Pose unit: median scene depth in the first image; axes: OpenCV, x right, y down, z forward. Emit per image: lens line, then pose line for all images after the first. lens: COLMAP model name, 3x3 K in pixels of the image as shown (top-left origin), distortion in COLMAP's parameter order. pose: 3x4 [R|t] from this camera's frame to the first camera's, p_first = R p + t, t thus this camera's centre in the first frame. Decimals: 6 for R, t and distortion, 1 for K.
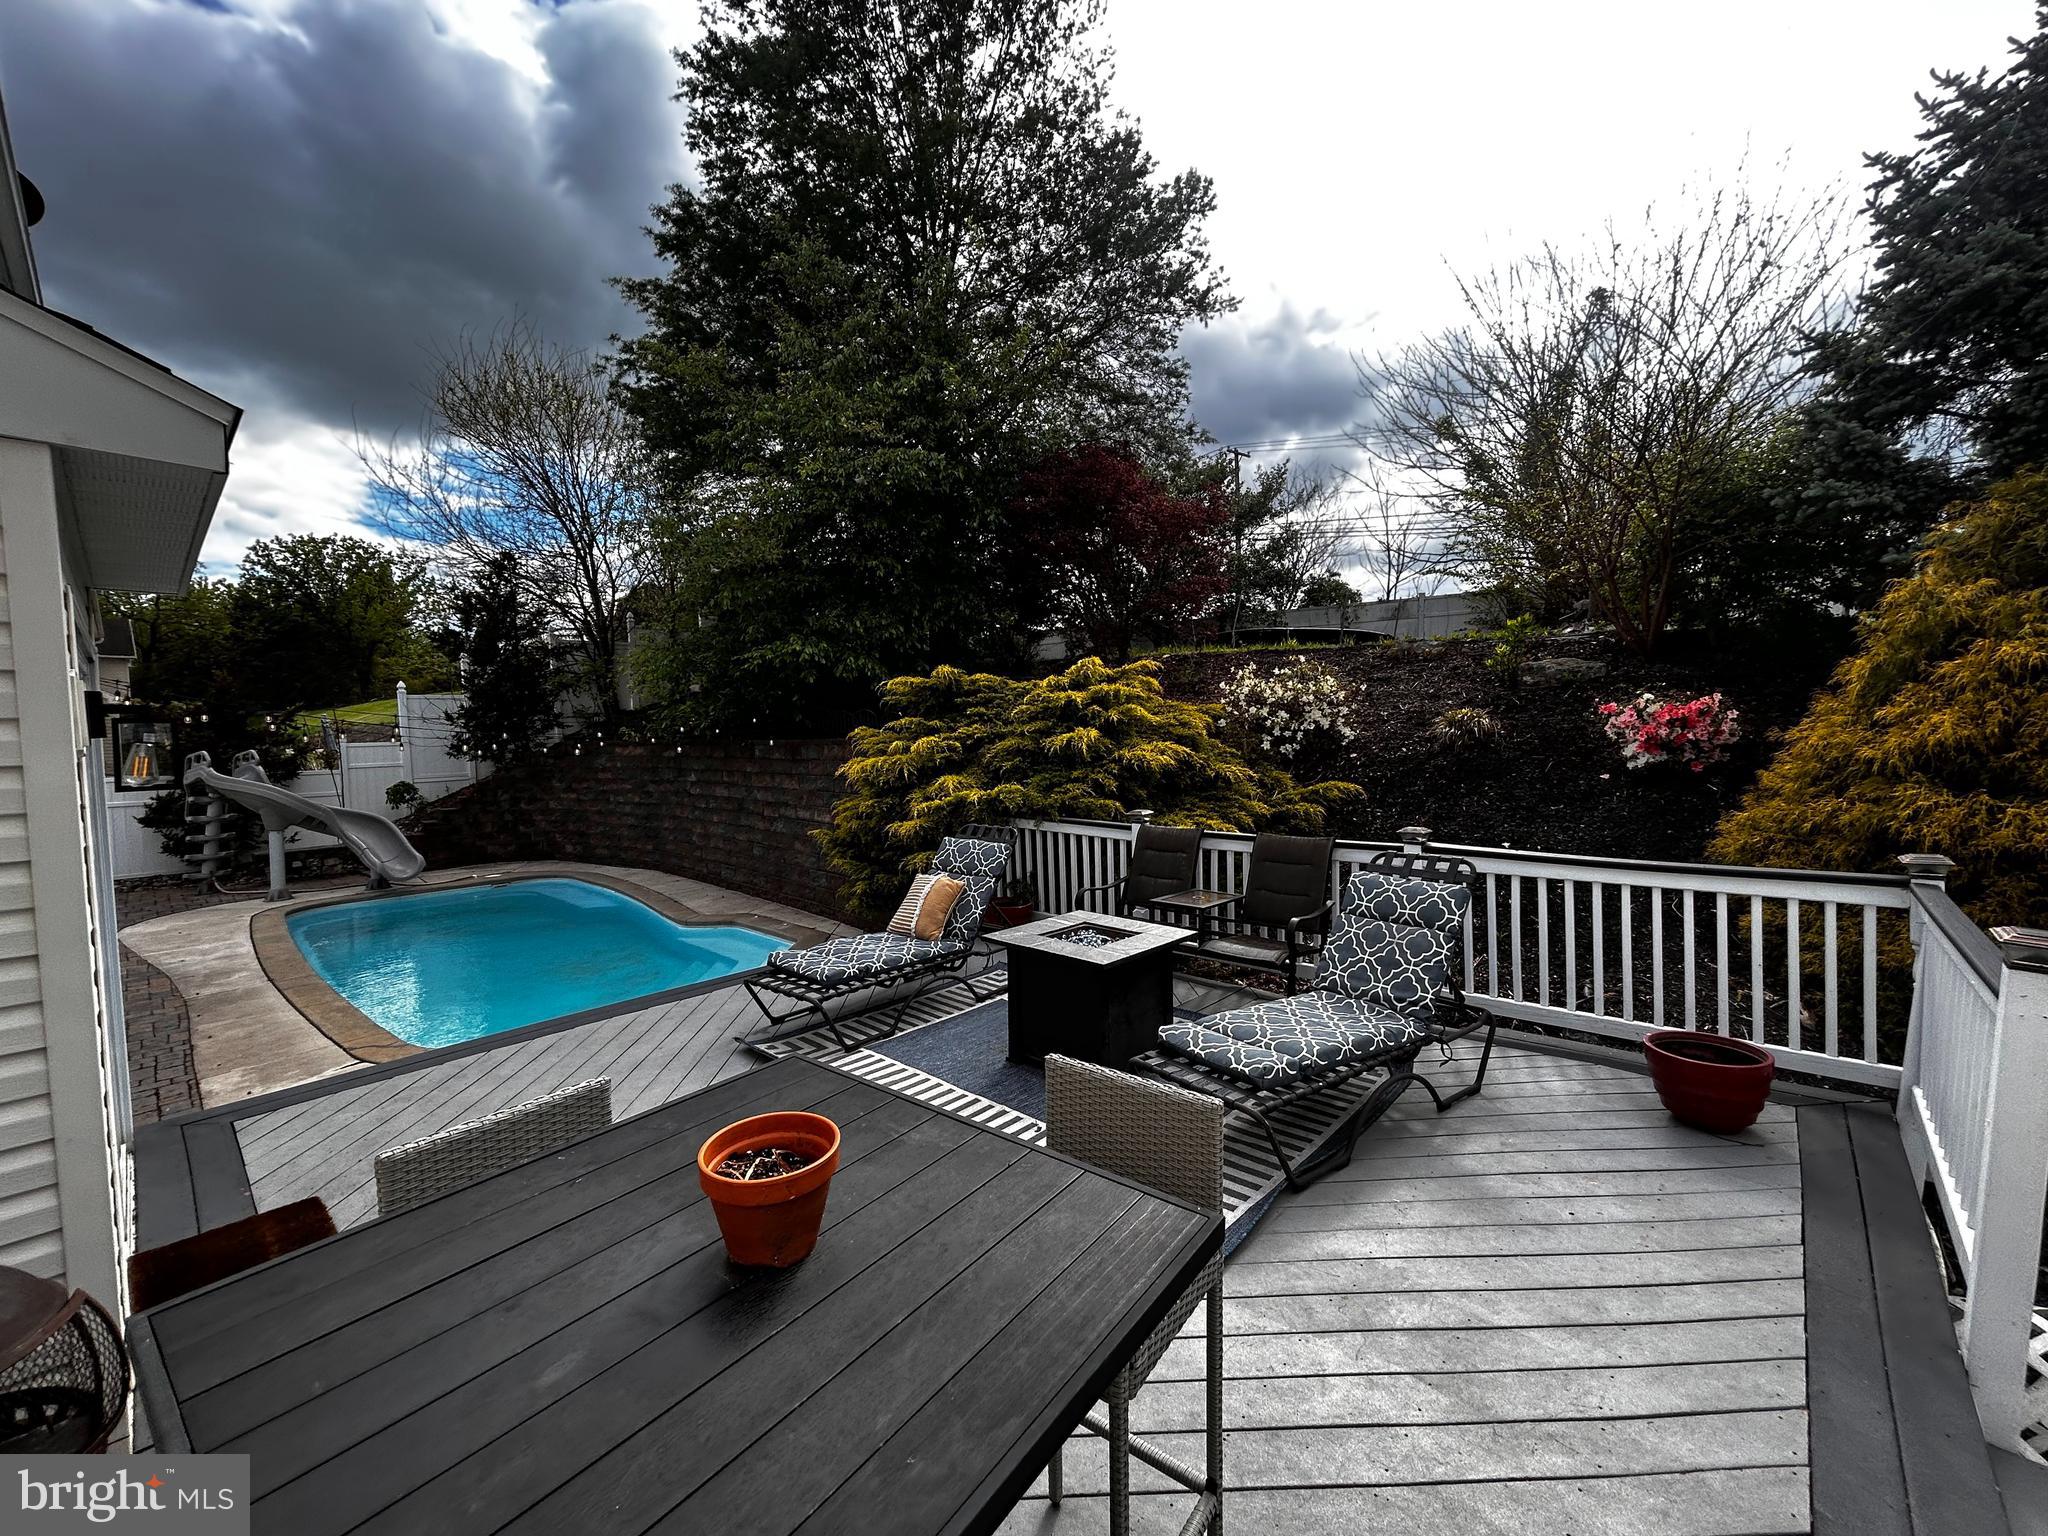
lens RADIAL K [[824.9, 0, 1024.1], [0, 824.9, 760.9], [0, 0, 1]] dist [-0.001872, -0.000038]
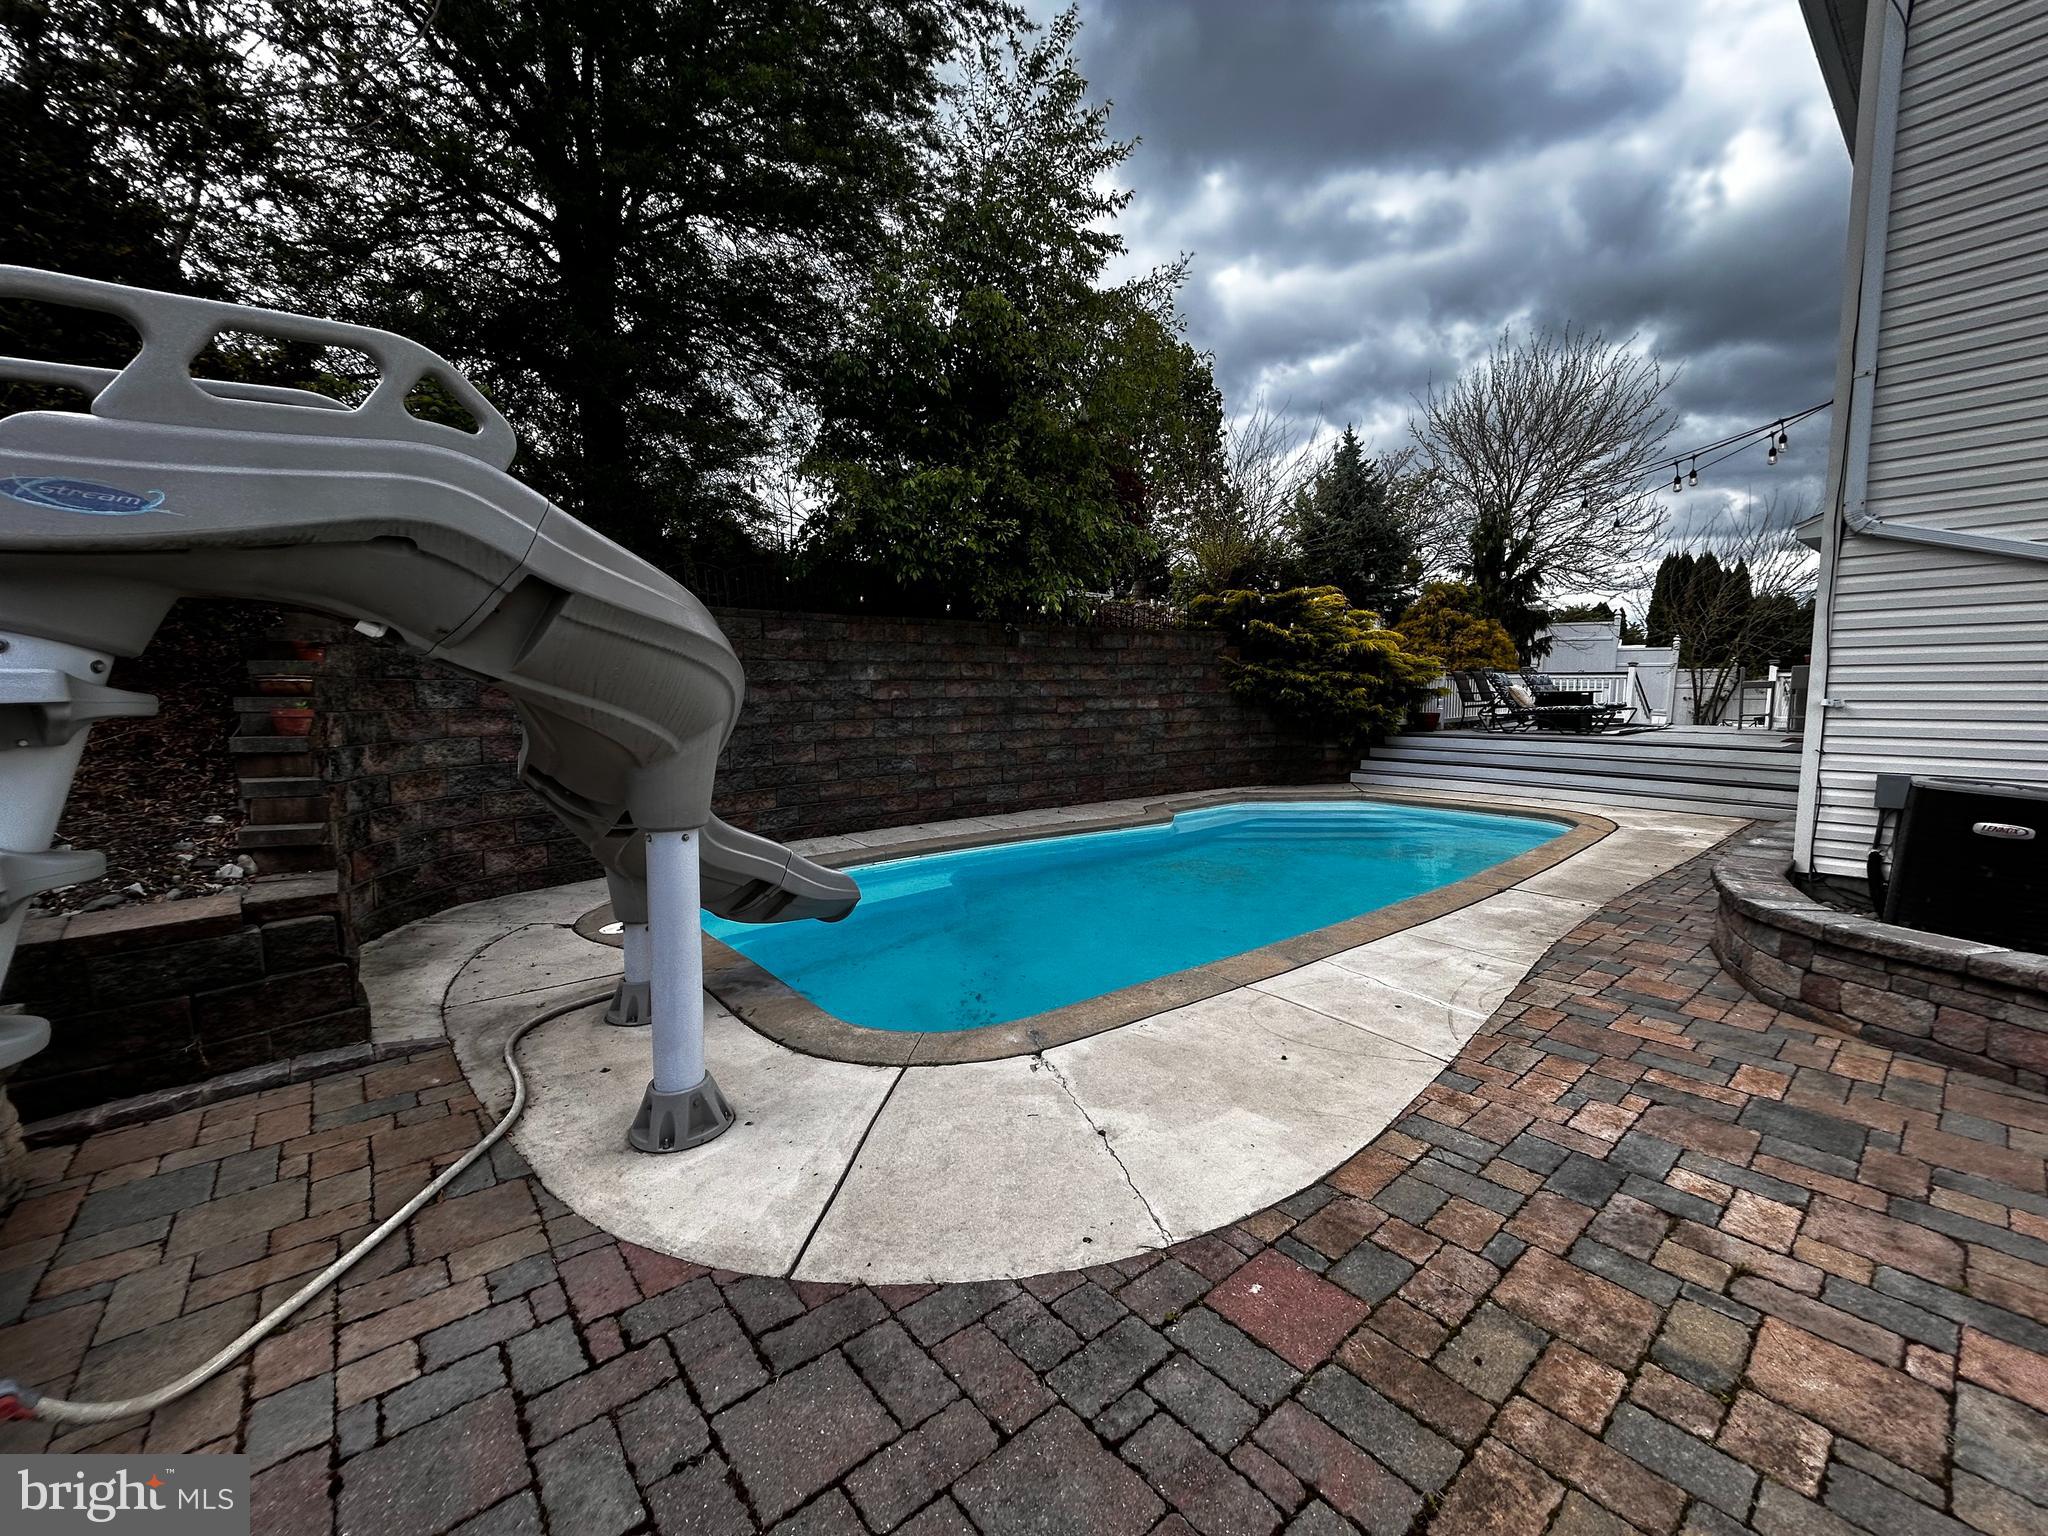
lens RADIAL K [[824.9, 0, 1023.7], [0, 824.9, 767.4], [0, 0, 1]] dist [-0.001872, -0.000038]
pose [[0.137964, -0.077566, 0.987395, -1.178739], [0.047899, 0.996285, 0.071572, 0.059507], [-0.989278, 0.037421, 0.141166, 0.912766]]
